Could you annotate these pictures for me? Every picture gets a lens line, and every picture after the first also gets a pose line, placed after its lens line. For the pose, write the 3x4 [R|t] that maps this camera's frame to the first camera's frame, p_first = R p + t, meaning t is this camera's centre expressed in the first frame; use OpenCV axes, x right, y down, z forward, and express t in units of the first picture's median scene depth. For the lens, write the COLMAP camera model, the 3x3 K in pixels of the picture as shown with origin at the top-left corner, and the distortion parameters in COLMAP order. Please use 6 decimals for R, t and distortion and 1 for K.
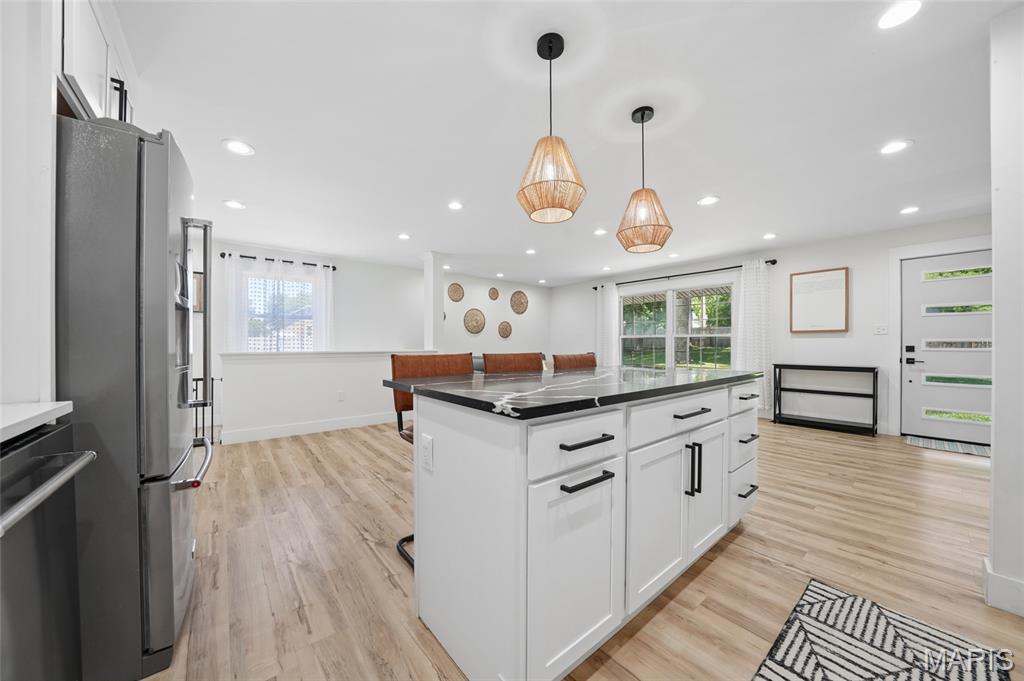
lens RADIAL K [[360.4, 0, 498.7], [0, 360.4, 349.3], [0, 0, 1]] dist [-0.021243, 0.000733]
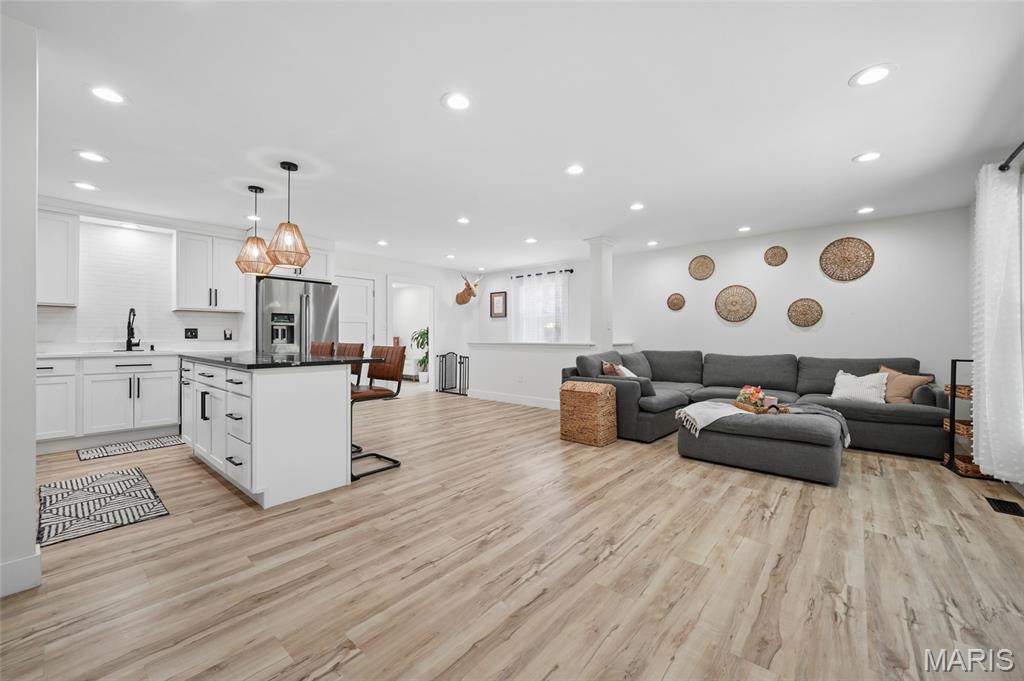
lens RADIAL K [[398.1, 0, 509.4], [0, 398.1, 336.3], [0, 0, 1]] dist [-0.007109, 0.000218]
pose [[0.189995, -0.000948, -0.981785, 0.931545], [-0.016221, 0.999860, -0.004105, -0.010891], [0.981651, 0.016705, 0.189953, 0.703621]]
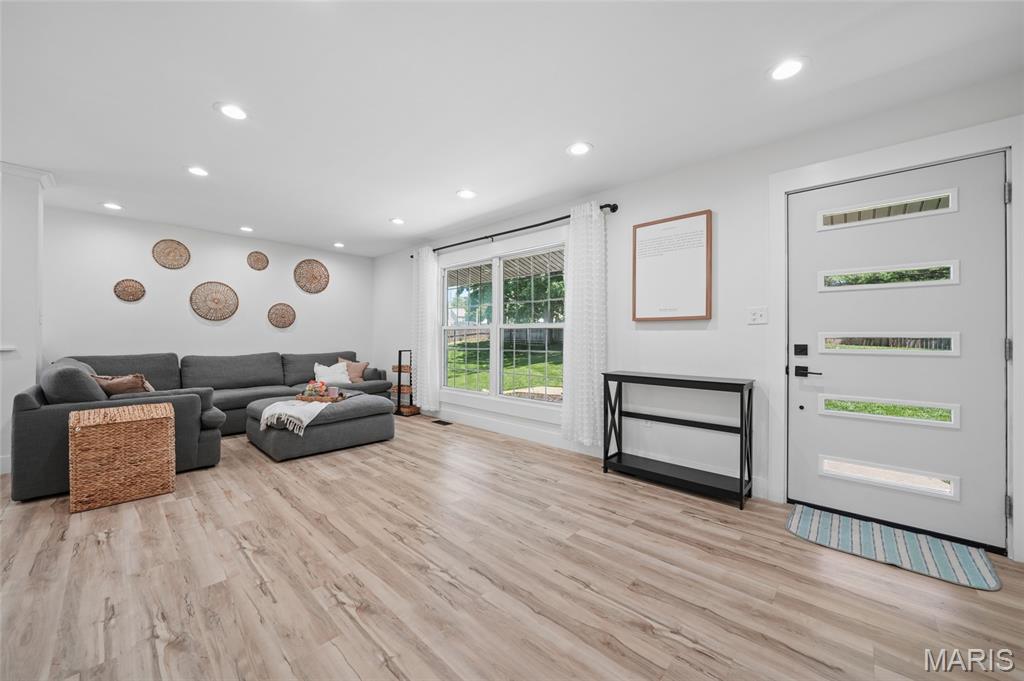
lens RADIAL K [[377.1, 0, 510.6], [0, 377.1, 339.3], [0, 0, 1]] dist [-0.012754, 0.000161]
pose [[0.989881, 0.004902, 0.141813, 0.571170], [-0.003669, 0.999953, -0.008954, -0.010515], [-0.141851, 0.008343, 0.989853, 0.427827]]
